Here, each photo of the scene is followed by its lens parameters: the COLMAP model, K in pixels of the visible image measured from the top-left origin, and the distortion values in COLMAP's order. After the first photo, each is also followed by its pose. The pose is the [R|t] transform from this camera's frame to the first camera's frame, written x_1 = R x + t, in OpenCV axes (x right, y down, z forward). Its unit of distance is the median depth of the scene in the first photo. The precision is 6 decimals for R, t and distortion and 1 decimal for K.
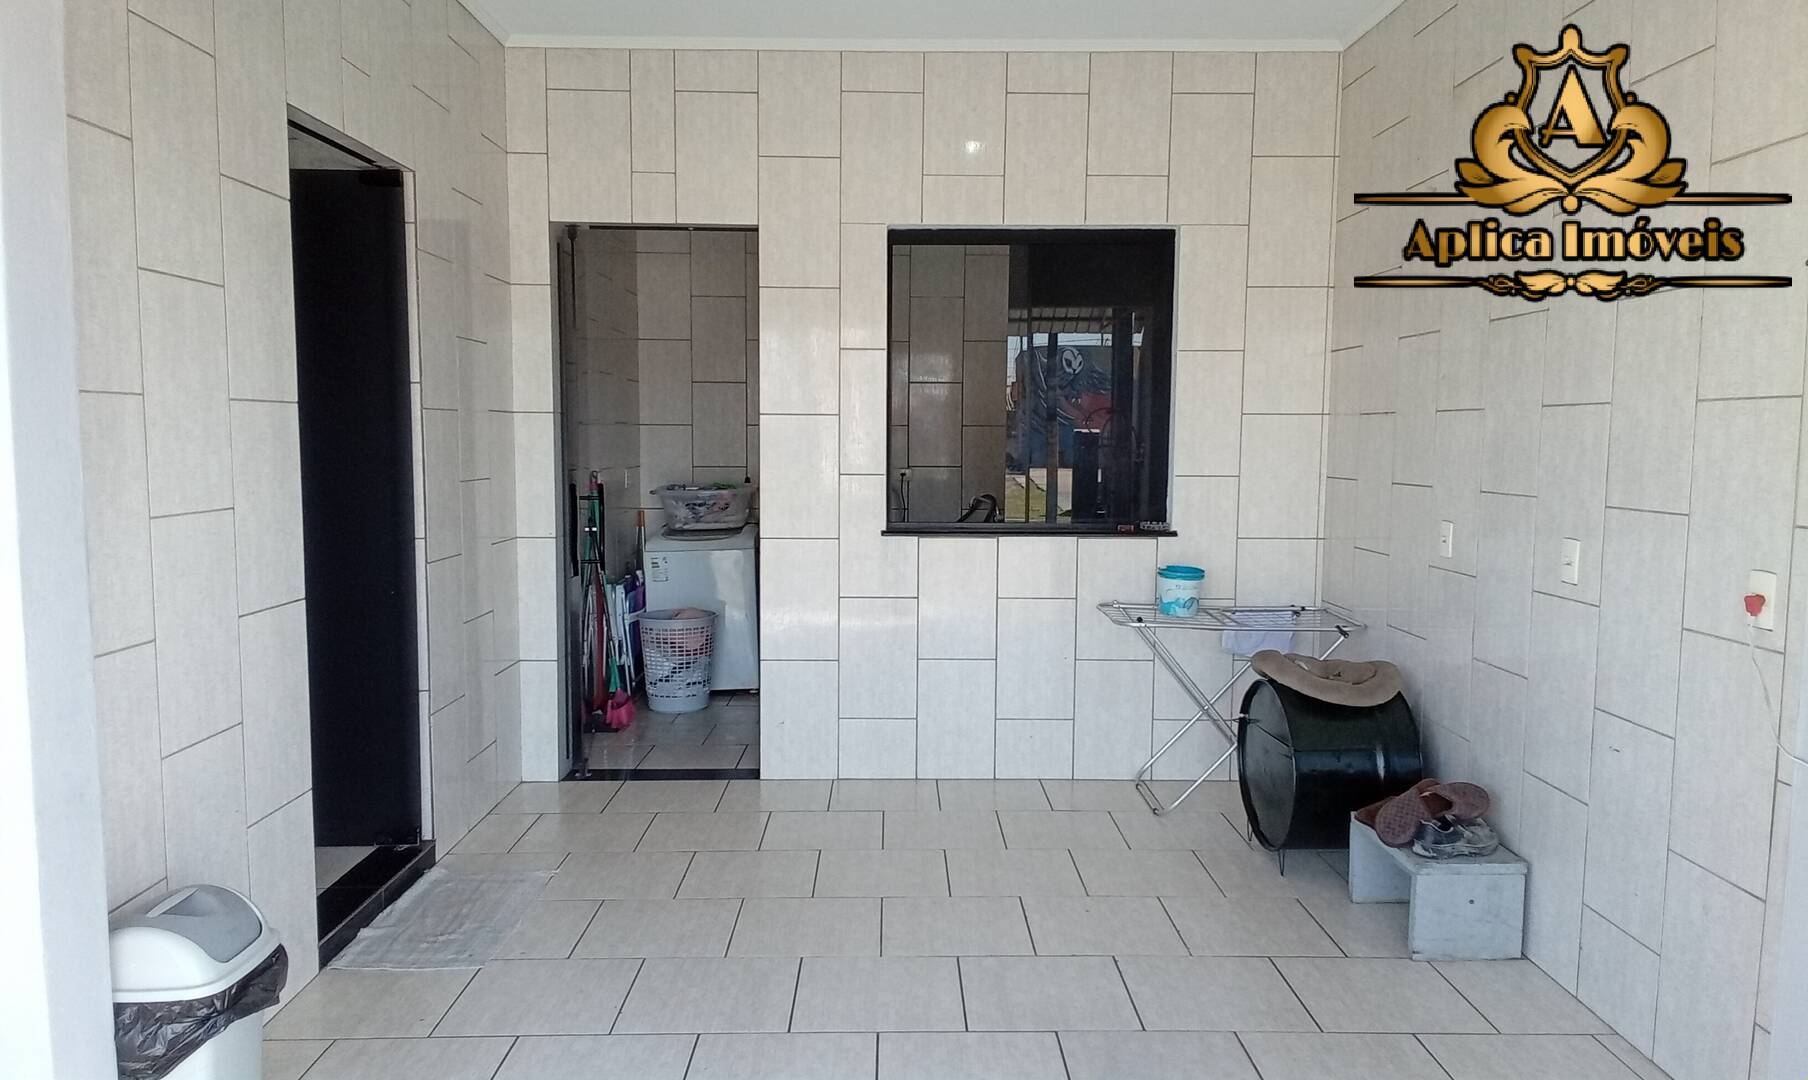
lens RADIAL K [[1224.5, 0, 903.9], [0, 1224.5, 548.3], [0, 0, 1]] dist [0.073886, -0.083147]
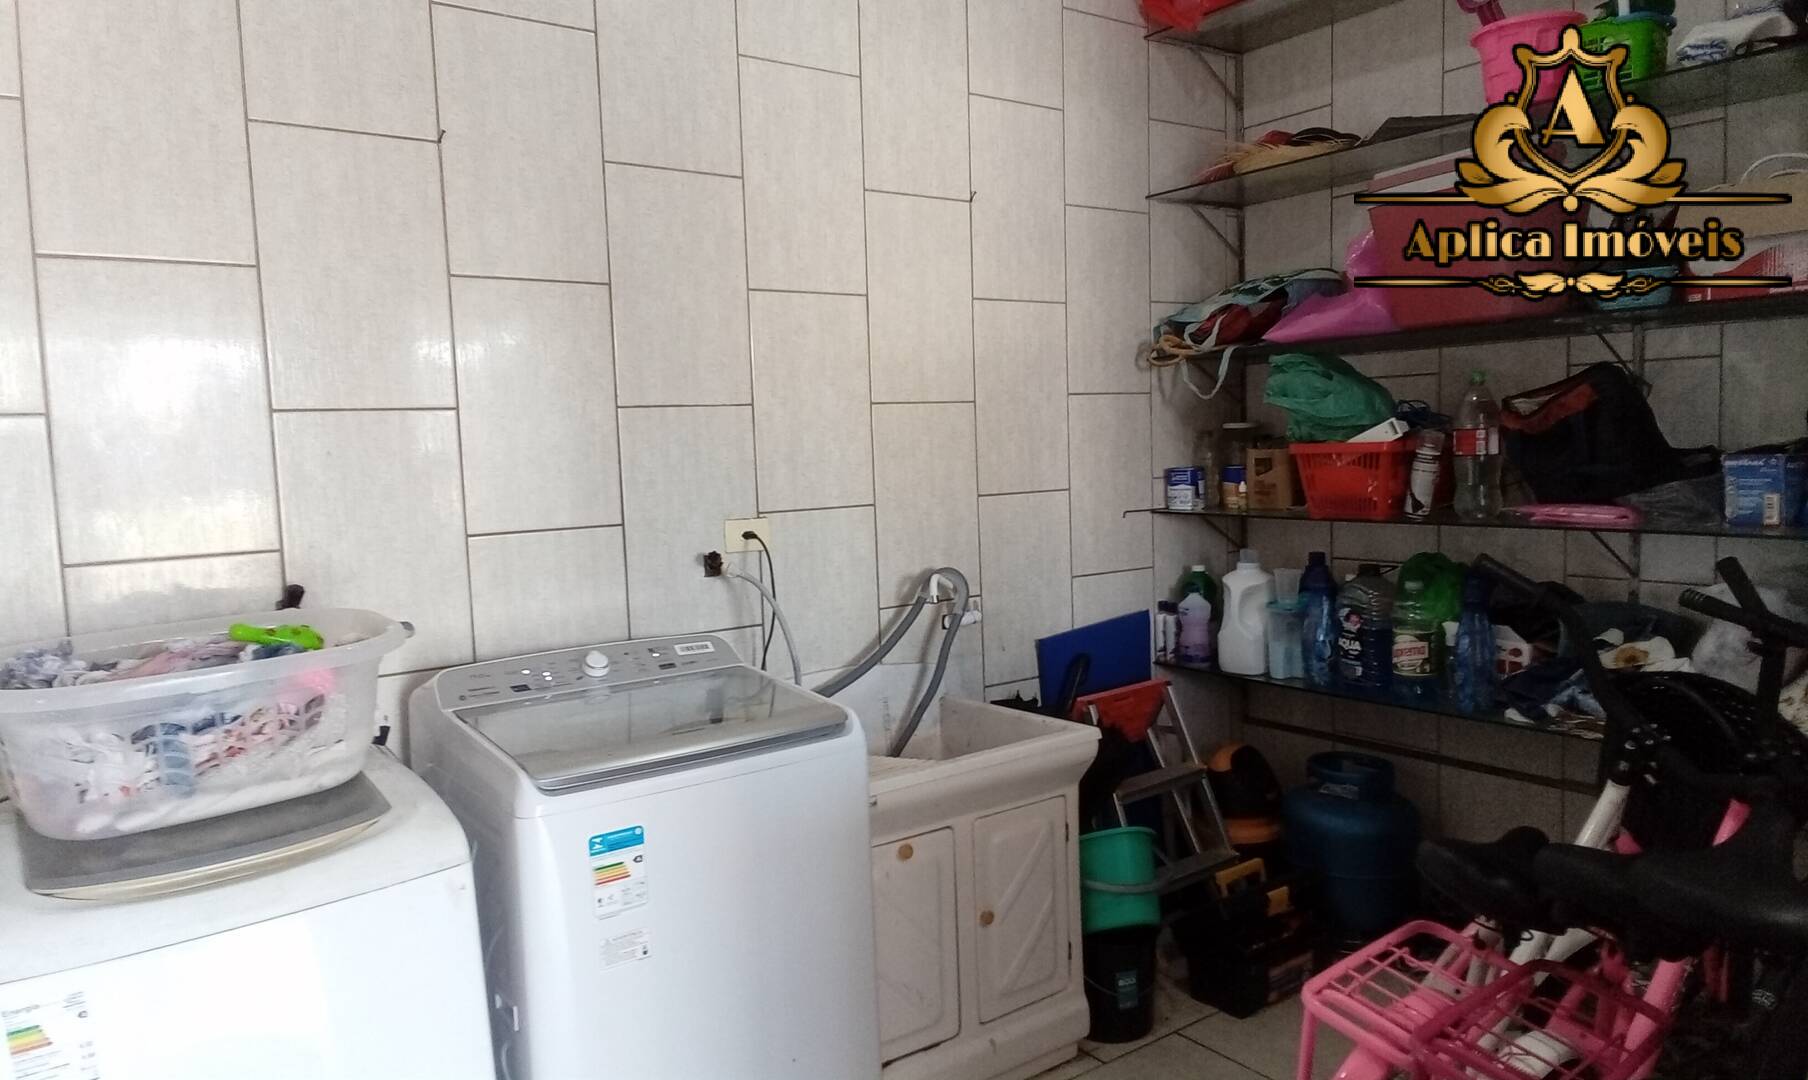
lens RADIAL K [[1224.5, 0, 903.9], [0, 1224.5, 548.3], [0, 0, 1]] dist [0.073886, -0.083147]
pose [[0.814835, -0.083957, 0.573581, -0.189924], [0.091935, 0.995650, 0.015131, -0.061448], [-0.572356, 0.040403, 0.819009, 0.709366]]
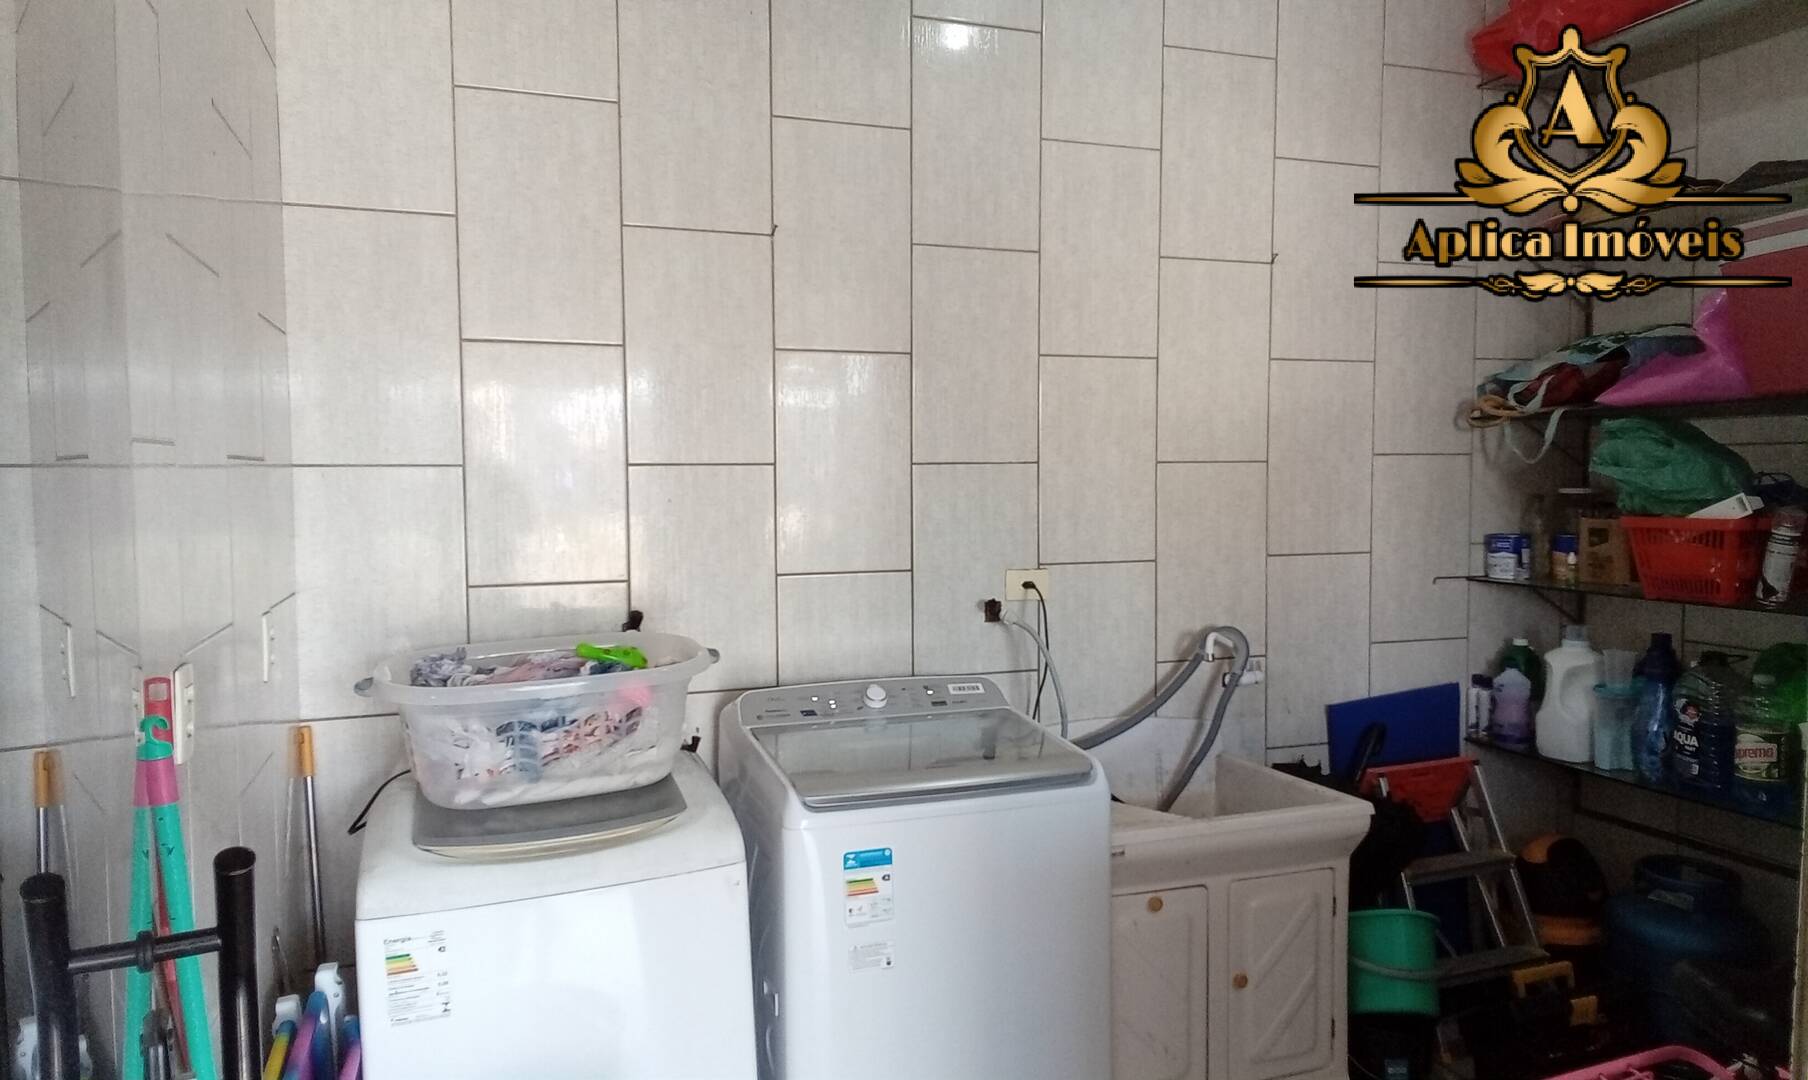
lens RADIAL K [[1224.5, 0, 903.9], [0, 1224.5, 548.3], [0, 0, 1]] dist [0.073886, -0.083147]
pose [[0.947713, -0.030306, 0.317680, -0.176792], [0.041442, 0.998739, -0.028352, -0.066747], [-0.316420, 0.040035, 0.947774, 0.676228]]
